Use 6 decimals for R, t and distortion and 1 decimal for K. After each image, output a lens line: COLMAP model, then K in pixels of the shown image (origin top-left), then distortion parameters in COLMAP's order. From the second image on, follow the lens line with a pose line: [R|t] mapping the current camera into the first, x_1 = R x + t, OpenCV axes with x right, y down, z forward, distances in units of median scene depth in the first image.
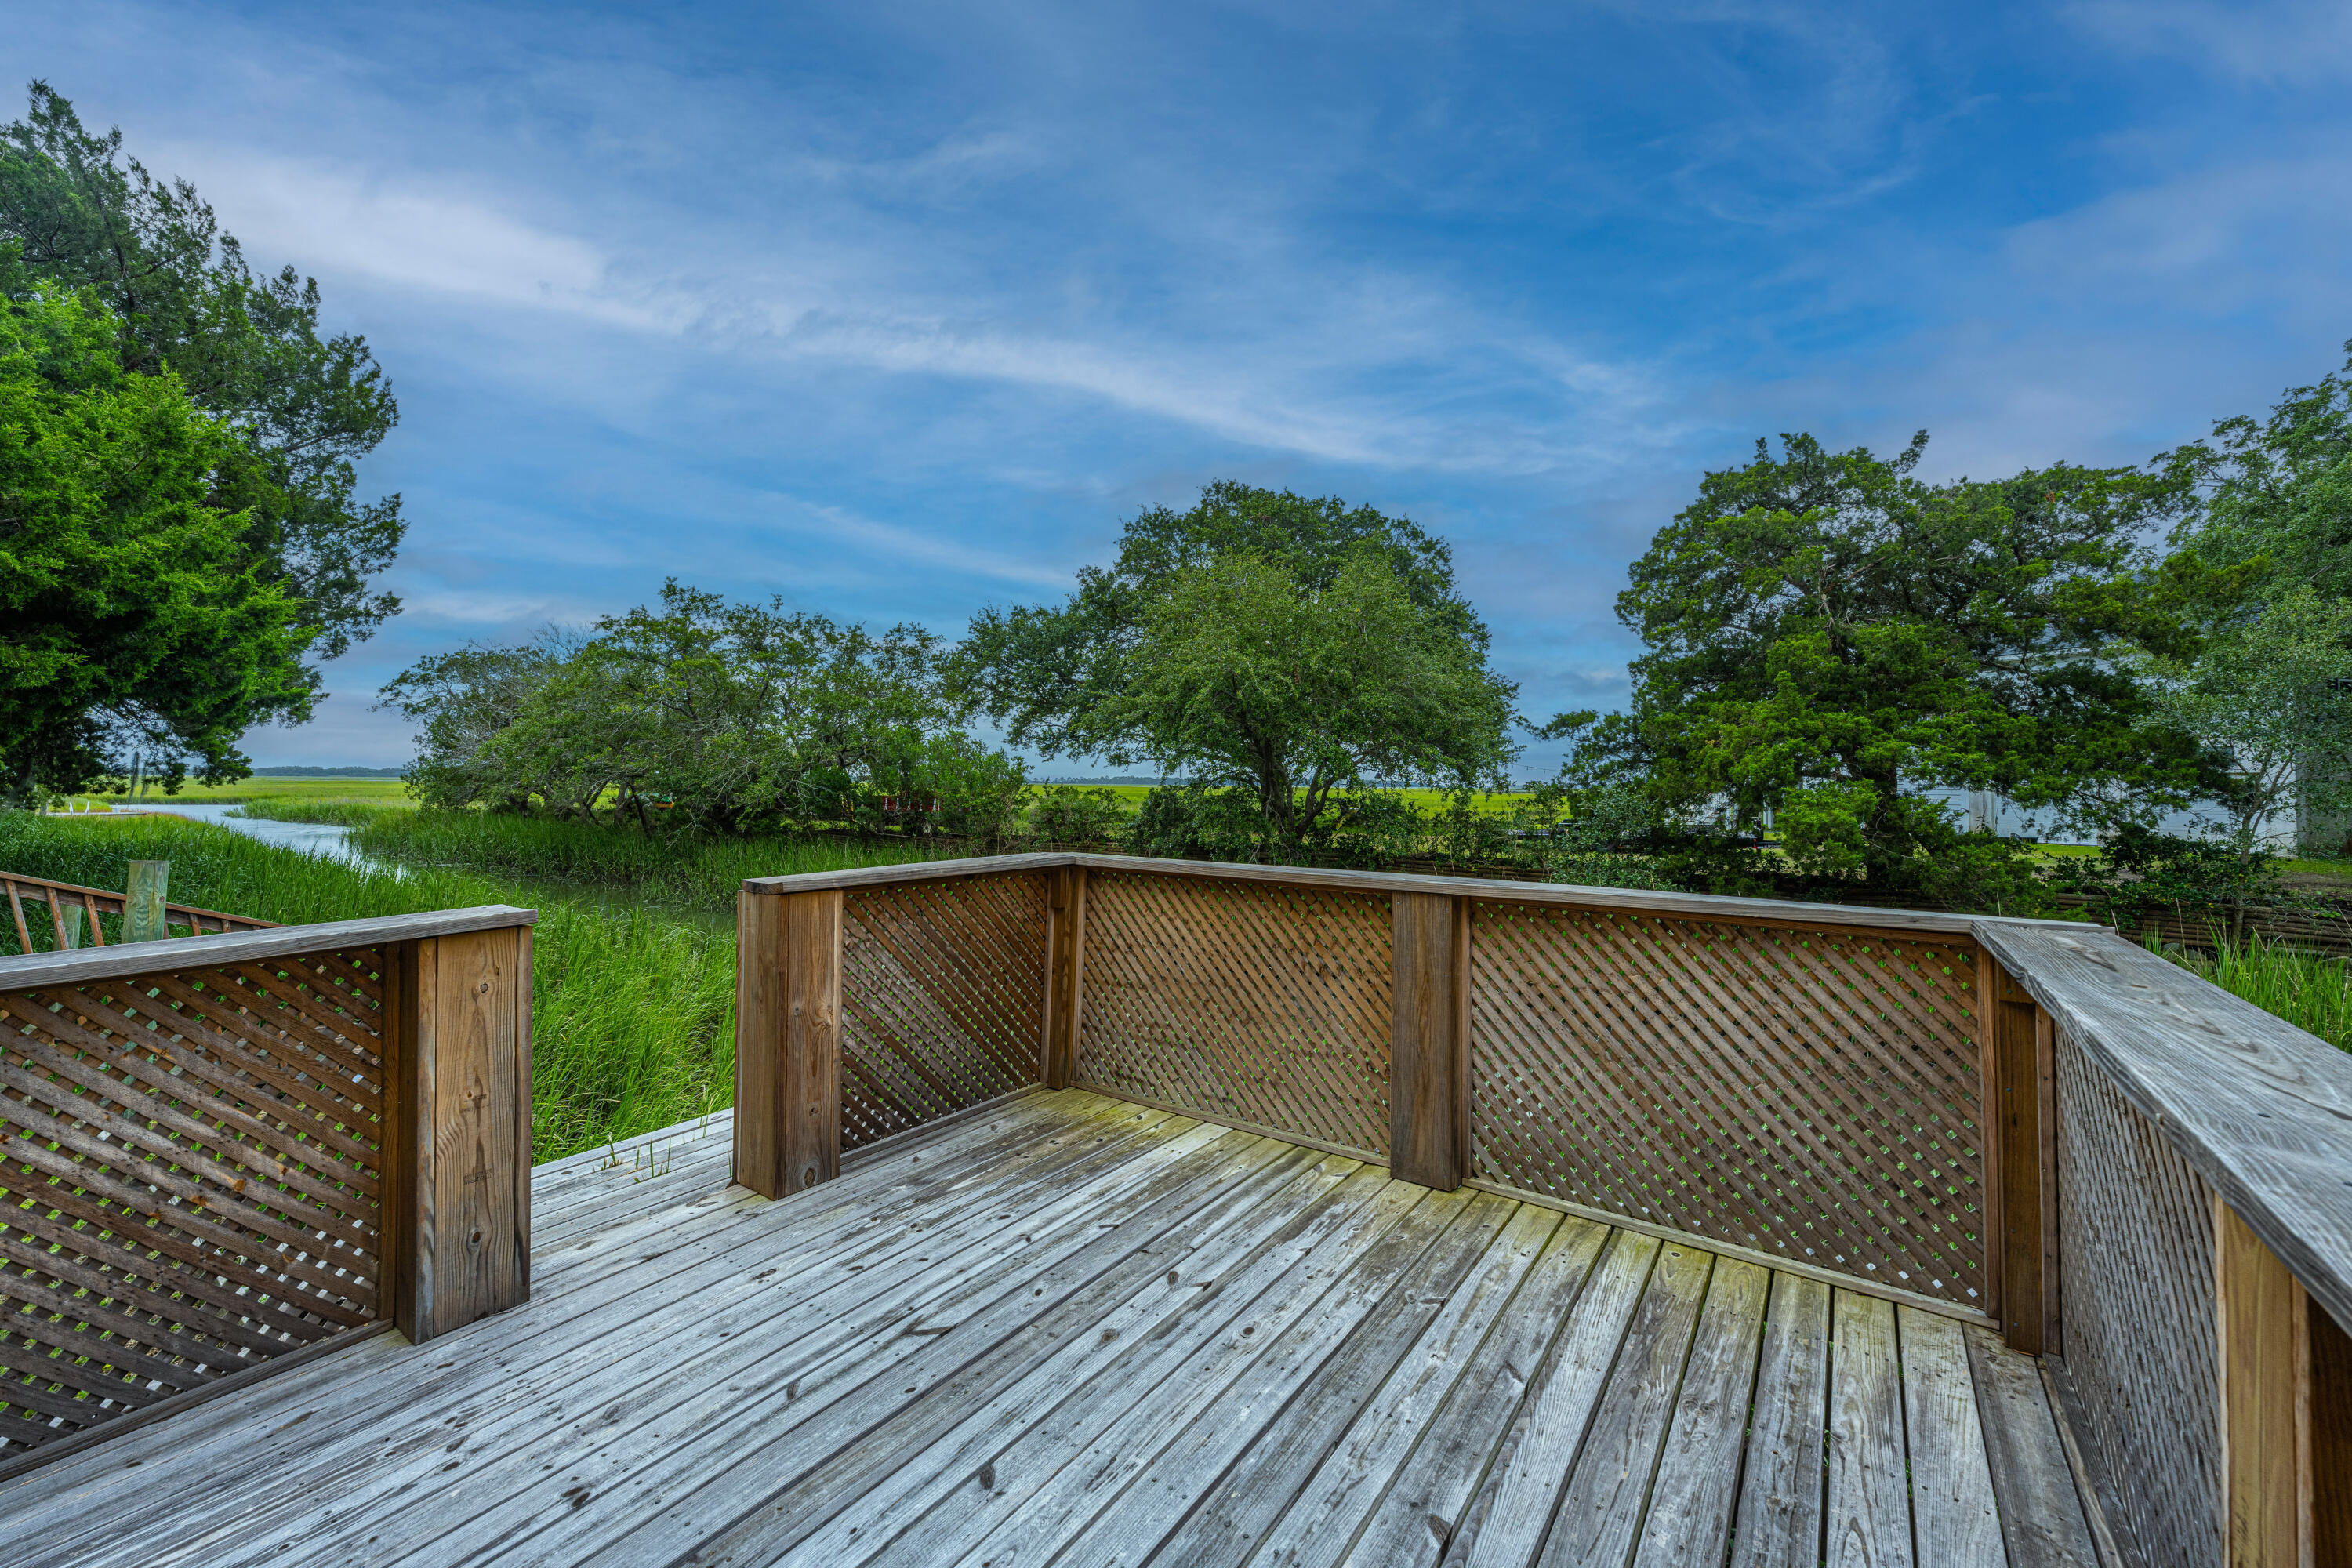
lens RADIAL K [[926.4, 0, 1178.8], [0, 926.4, 787.7], [0, 0, 1]] dist [-0.000935, -0.000030]
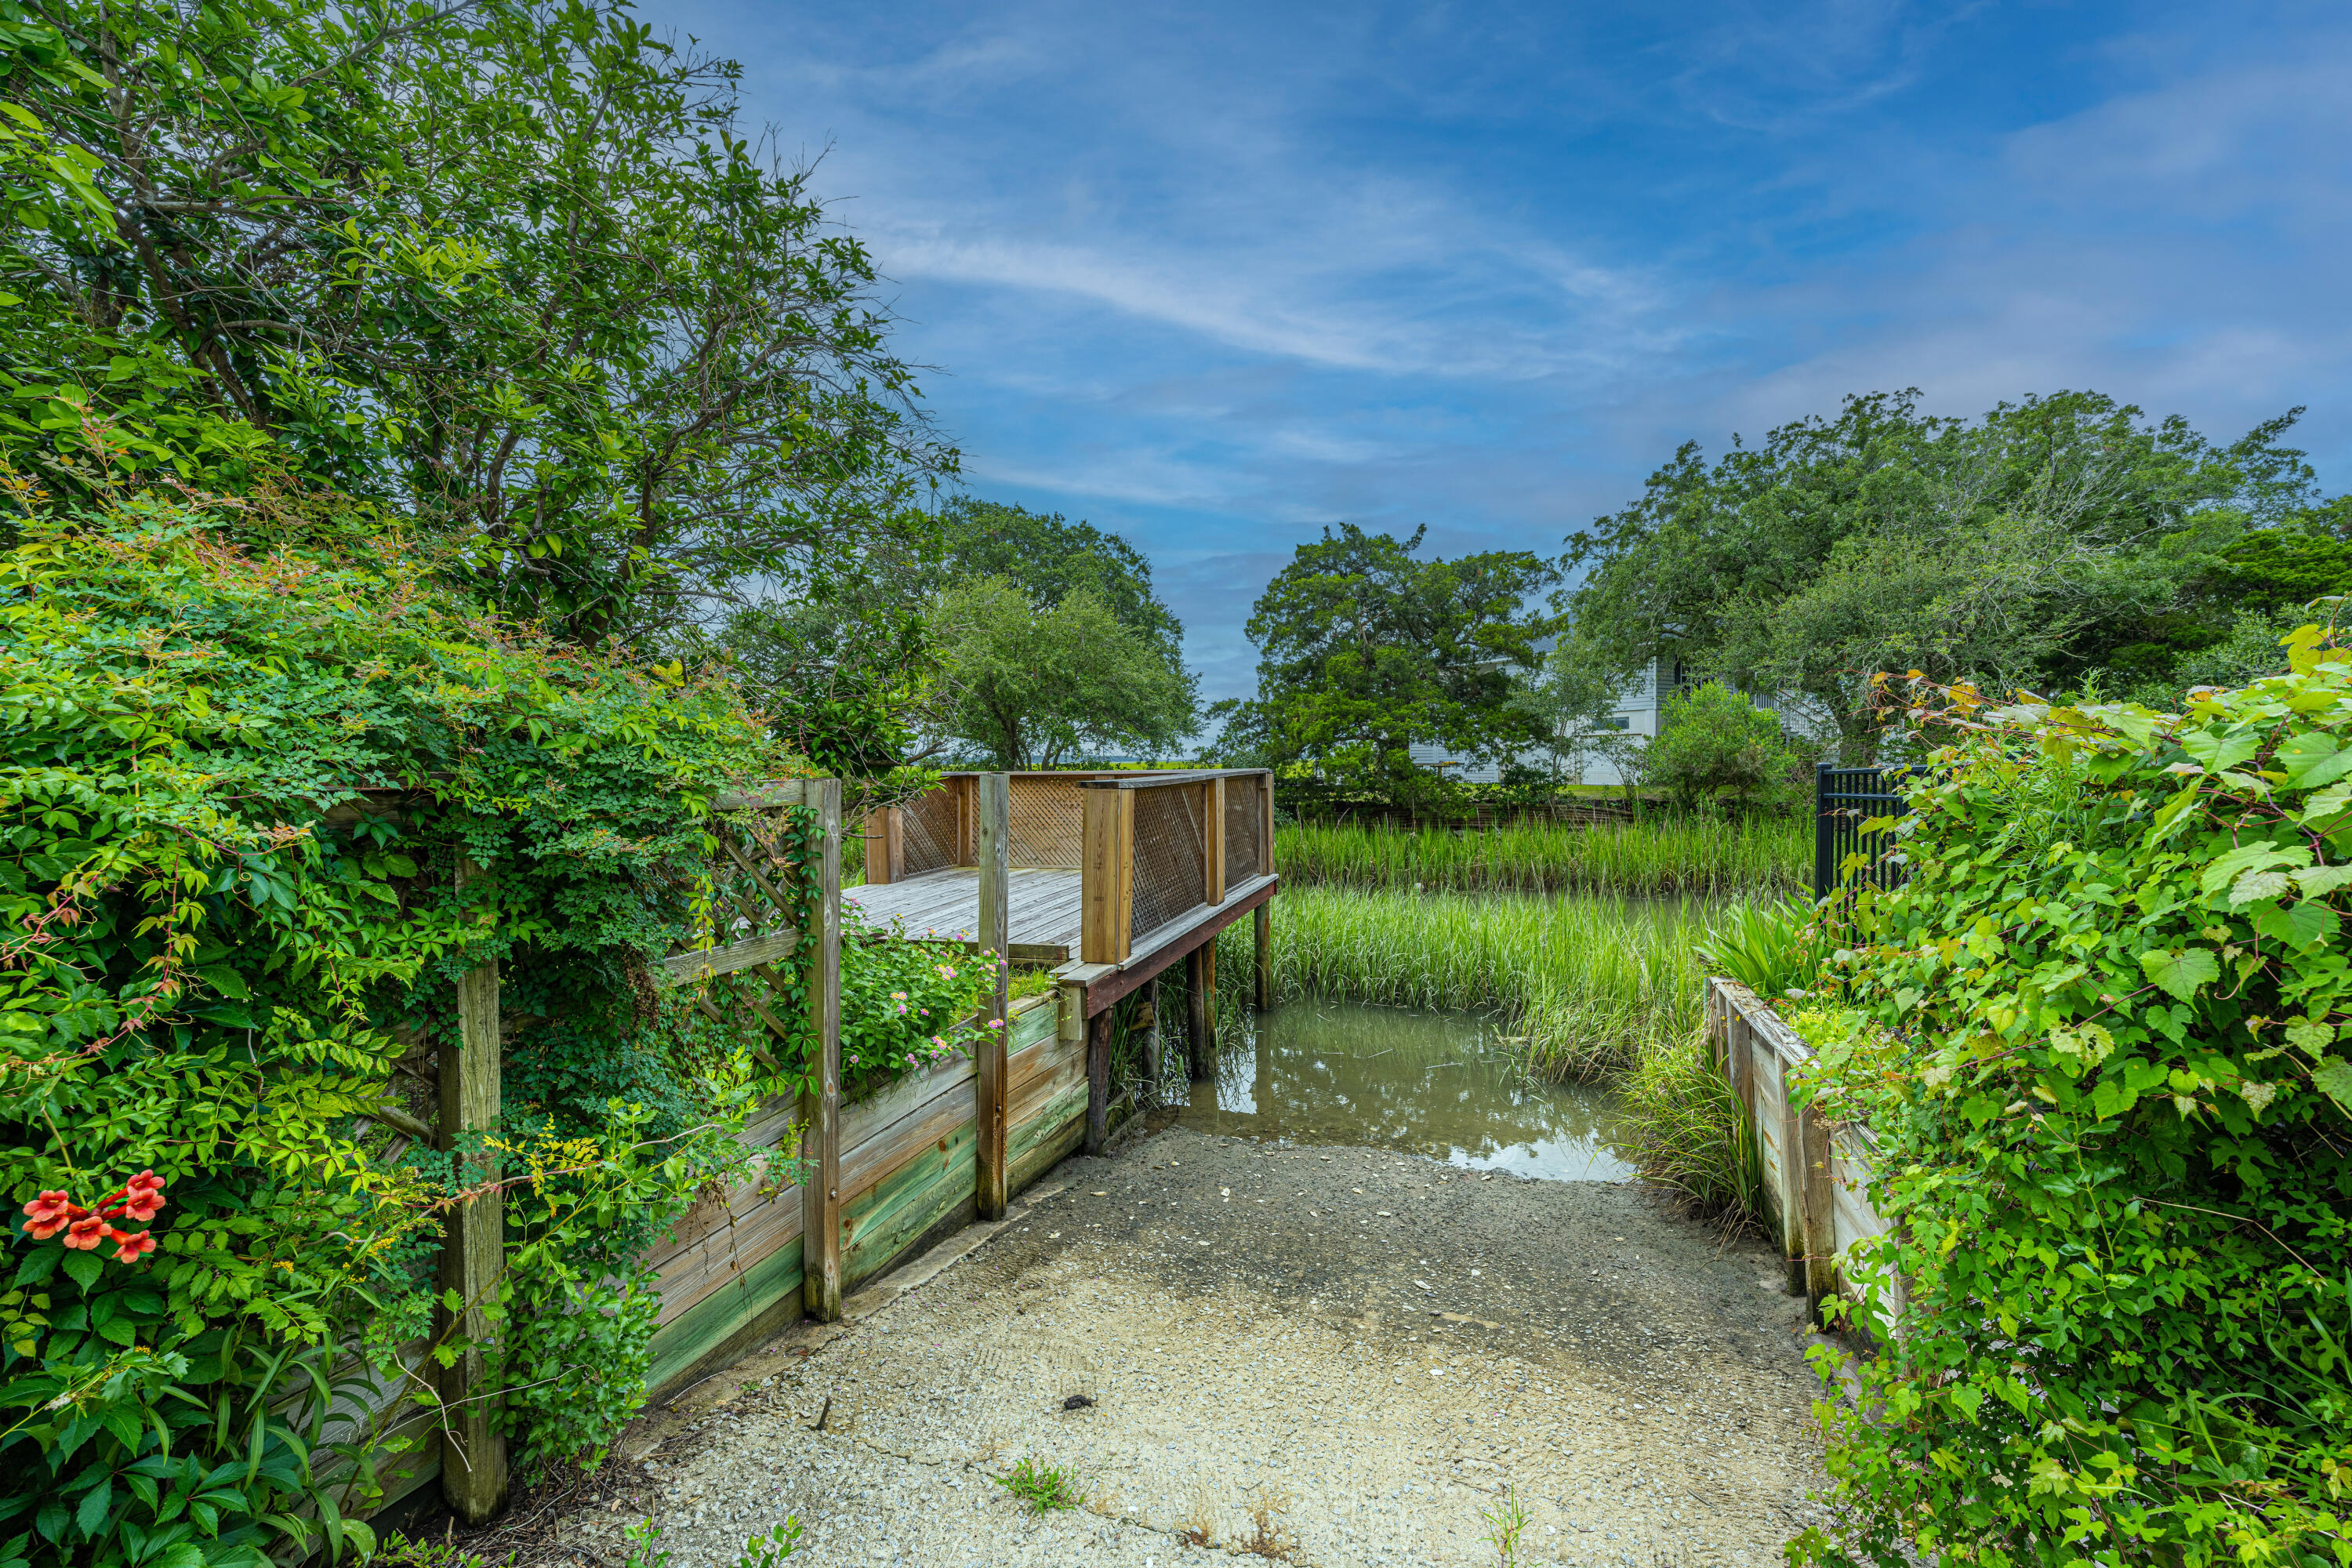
lens RADIAL K [[926.4, 0, 1178.8], [0, 926.4, 787.7], [0, 0, 1]] dist [-0.000935, -0.000030]
pose [[0.957500, -0.032516, 0.286594, -0.075296], [0.026008, 0.999311, 0.026488, 0.019231], [-0.287258, -0.017909, 0.957686, -0.420316]]
